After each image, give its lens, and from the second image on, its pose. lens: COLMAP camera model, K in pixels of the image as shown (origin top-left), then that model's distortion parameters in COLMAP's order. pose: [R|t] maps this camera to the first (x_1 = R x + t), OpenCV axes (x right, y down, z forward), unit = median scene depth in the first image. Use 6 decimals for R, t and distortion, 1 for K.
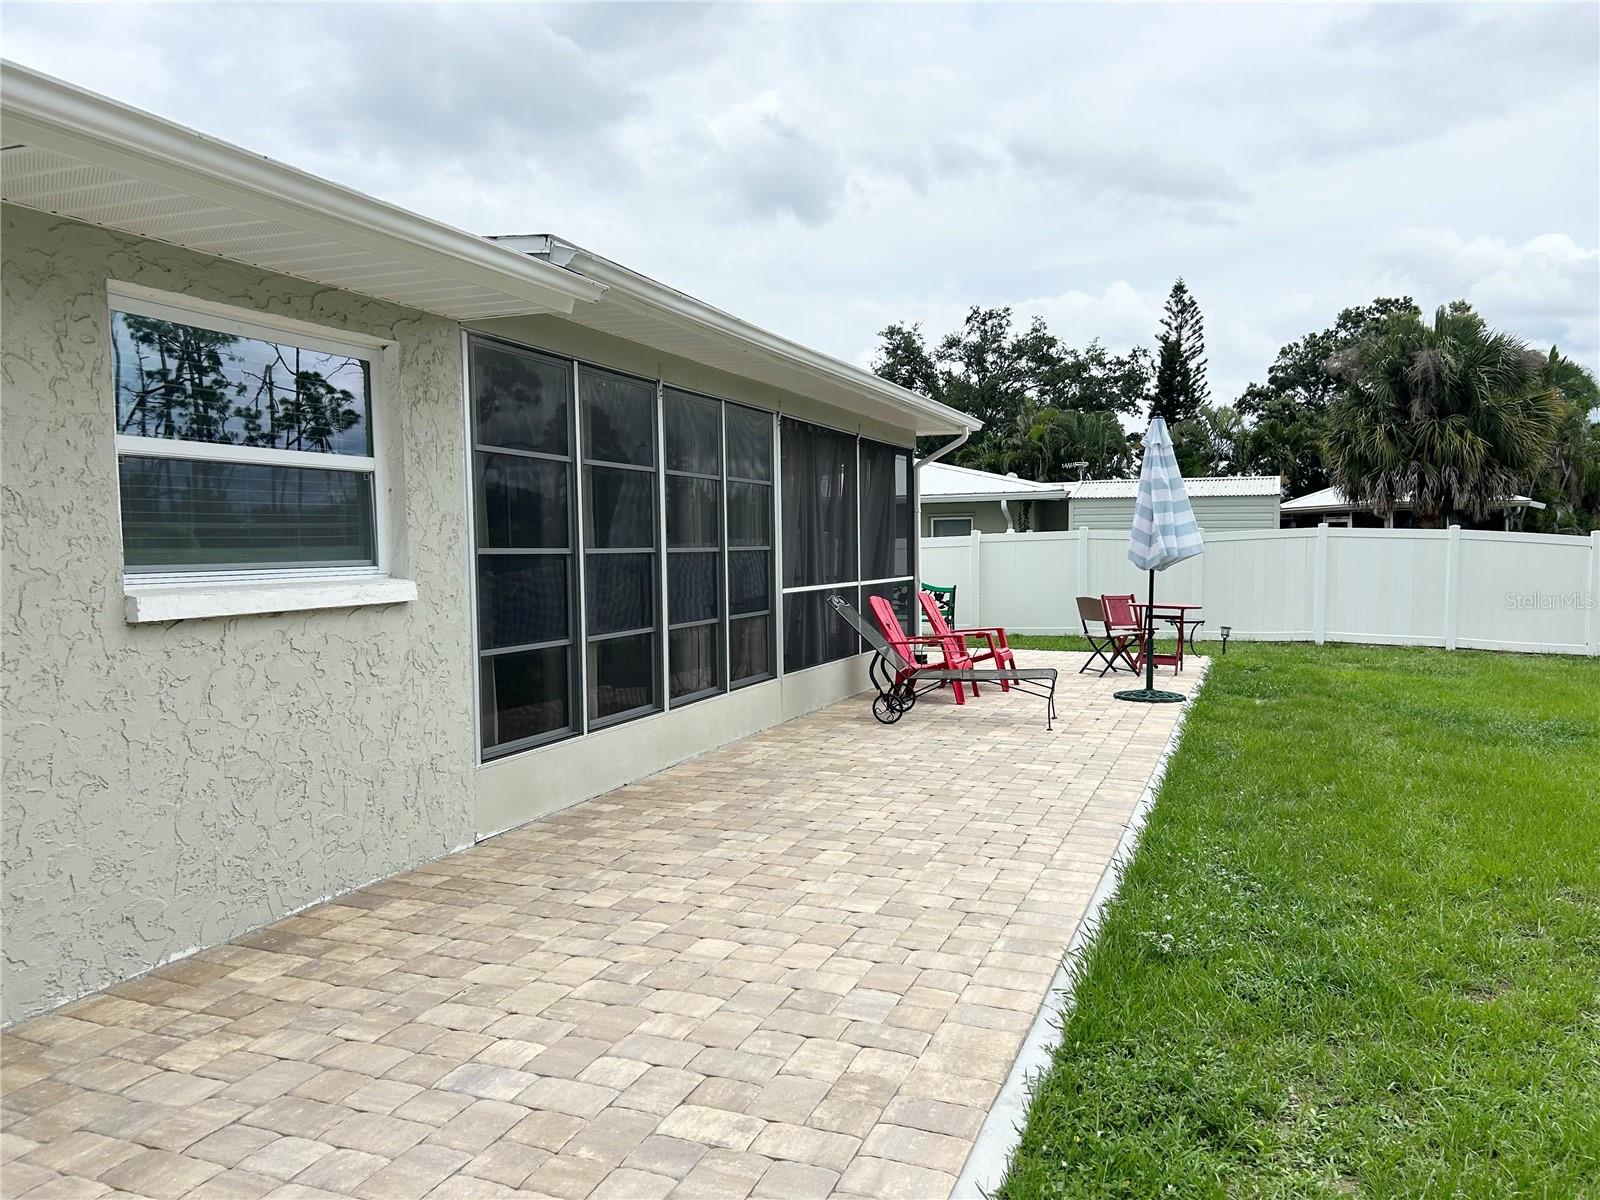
lens RADIAL K [[1199.6, 0, 808.8], [0, 1199.6, 594.9], [0, 0, 1]] dist [0.057244, -0.060581]
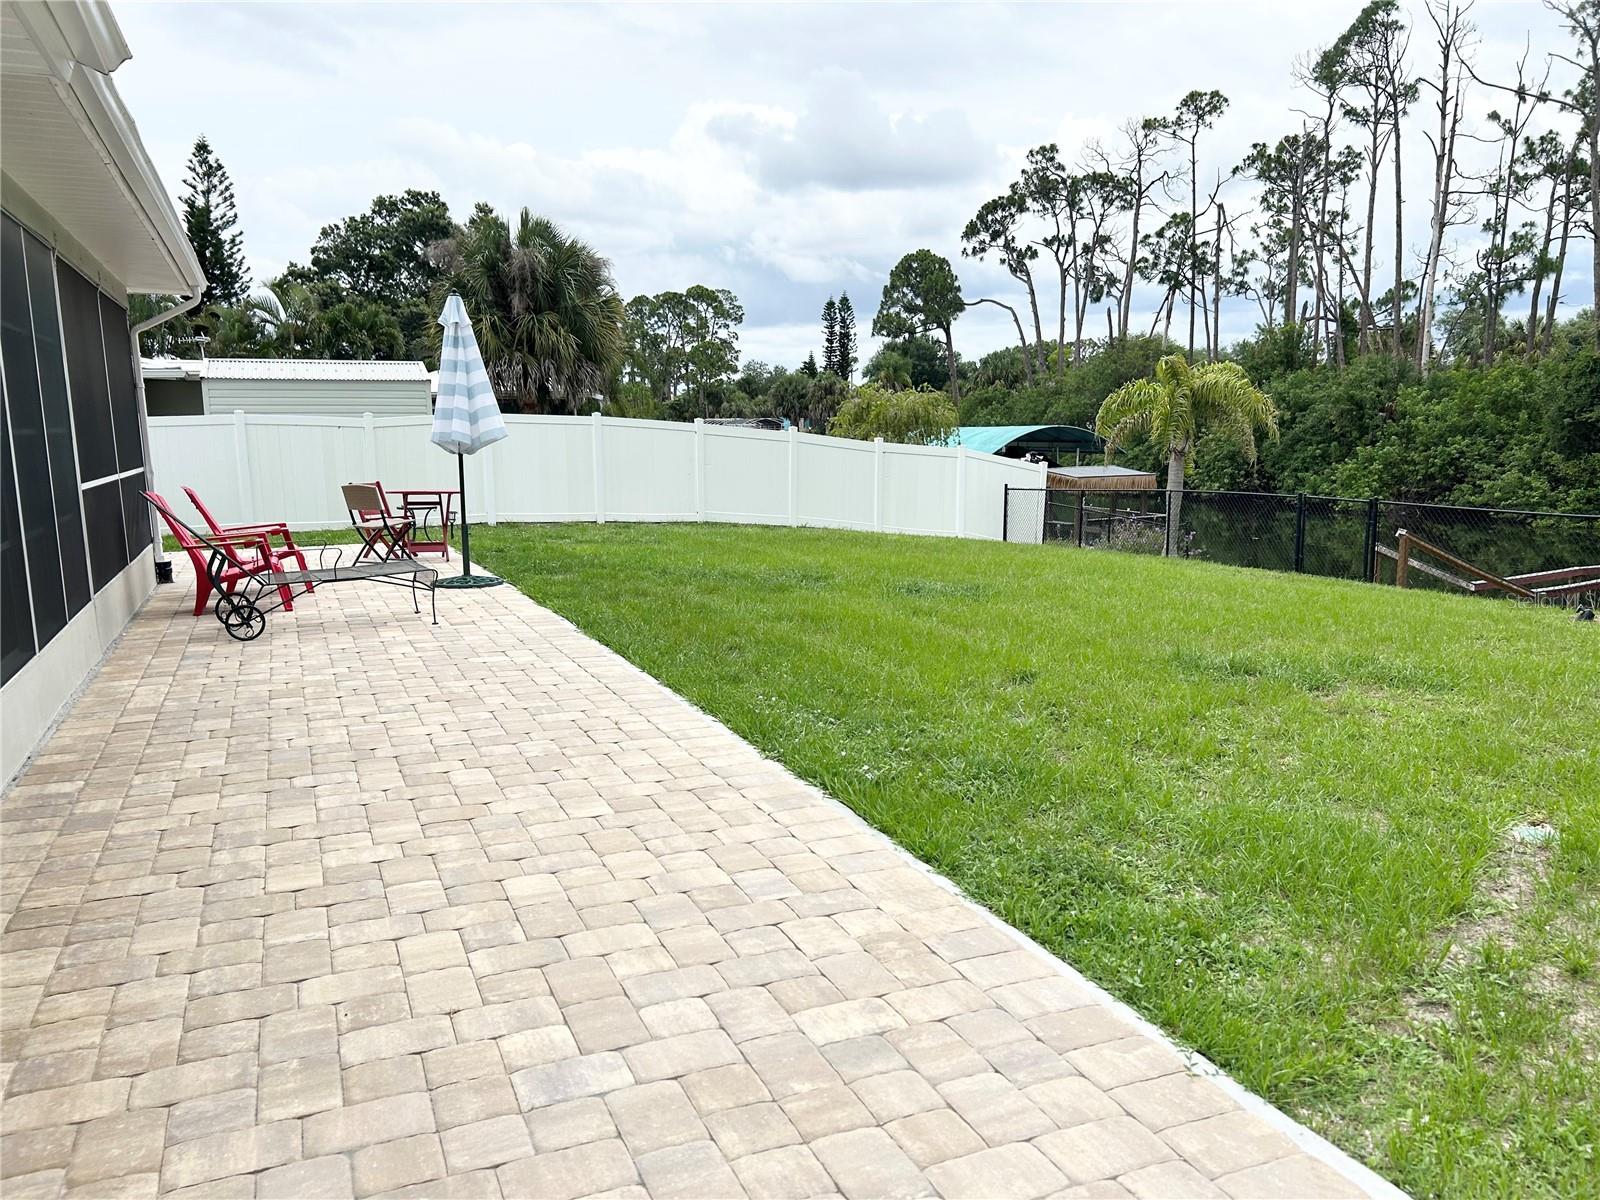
lens RADIAL K [[1199.6, 0, 799.6], [0, 1199.6, 607.7], [0, 0, 1]] dist [0.057244, -0.060581]
pose [[0.716833, -0.108629, 0.688731, -0.365020], [0.038699, 0.992465, 0.116257, 0.000211], [-0.696170, -0.056684, 0.715636, 0.178178]]
